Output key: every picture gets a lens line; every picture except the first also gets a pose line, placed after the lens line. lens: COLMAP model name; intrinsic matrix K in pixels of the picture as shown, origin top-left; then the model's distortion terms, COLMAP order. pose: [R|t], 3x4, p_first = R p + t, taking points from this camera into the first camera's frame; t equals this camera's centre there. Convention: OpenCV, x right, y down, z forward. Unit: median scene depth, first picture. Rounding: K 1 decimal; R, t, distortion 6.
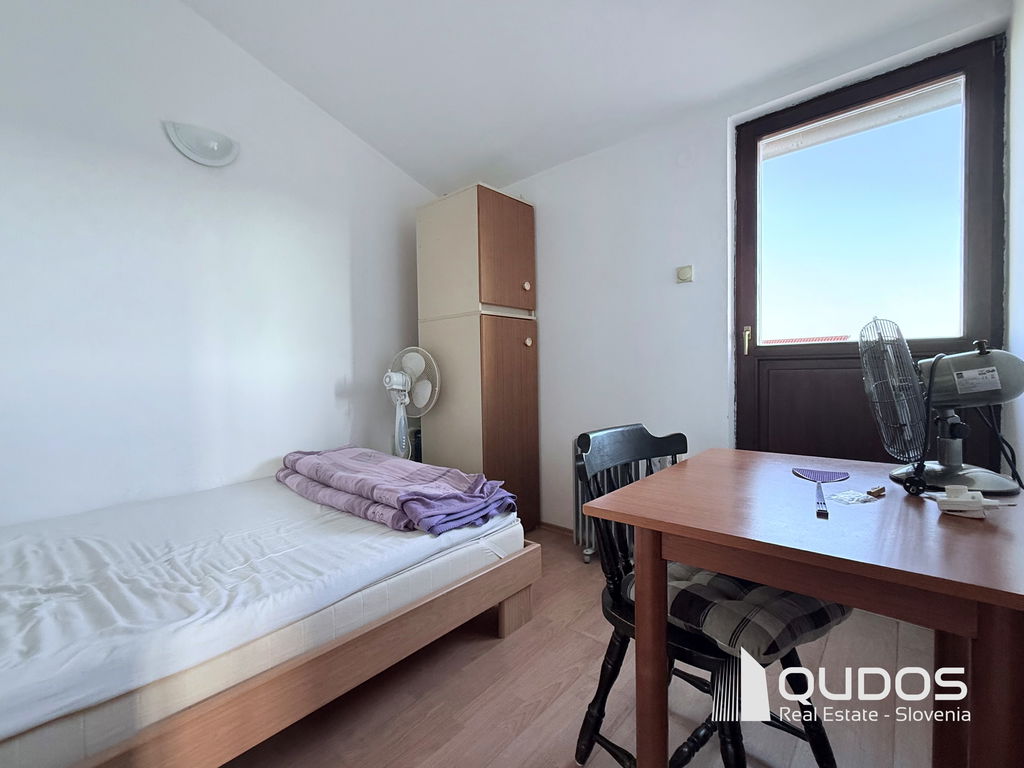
lens RADIAL K [[448.2, 0, 512.0], [0, 448.2, 384.0], [0, 0, 1]] dist [0.001112, 0.000157]
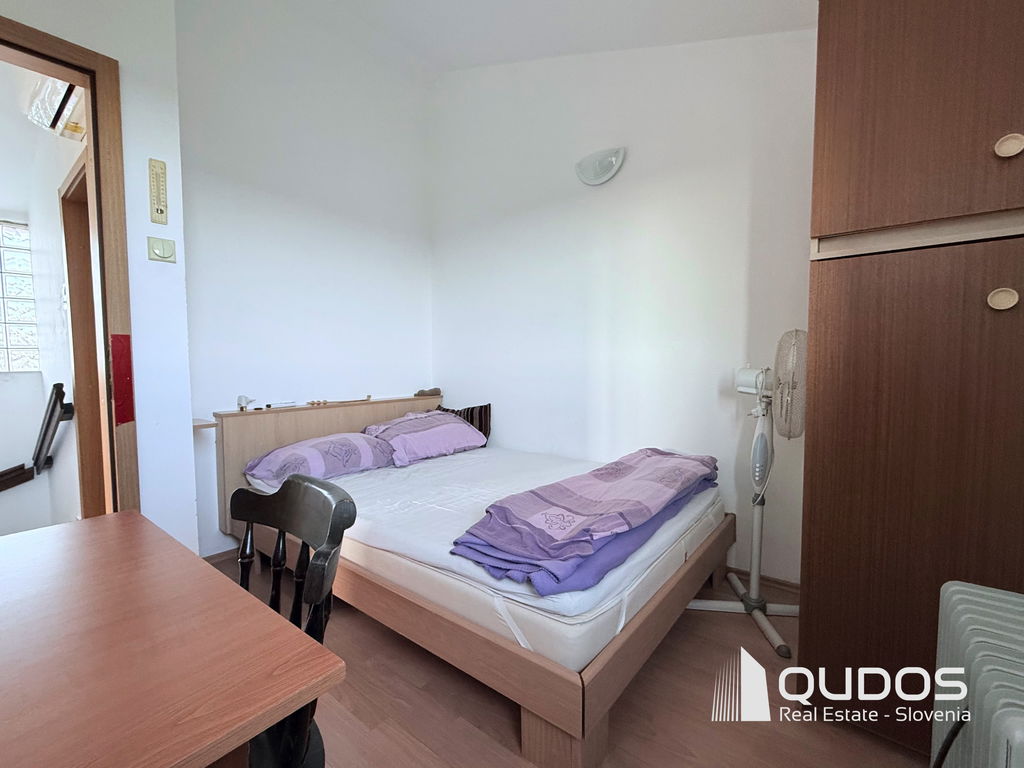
lens RADIAL K [[448.2, 0, 512.0], [0, 448.2, 384.0], [0, 0, 1]] dist [0.001112, 0.000157]
pose [[0.045515, 0.073128, -0.996283, 0.640546], [-0.023692, 0.997116, 0.072106, -0.067819], [0.998683, 0.020322, 0.047116, 0.942212]]
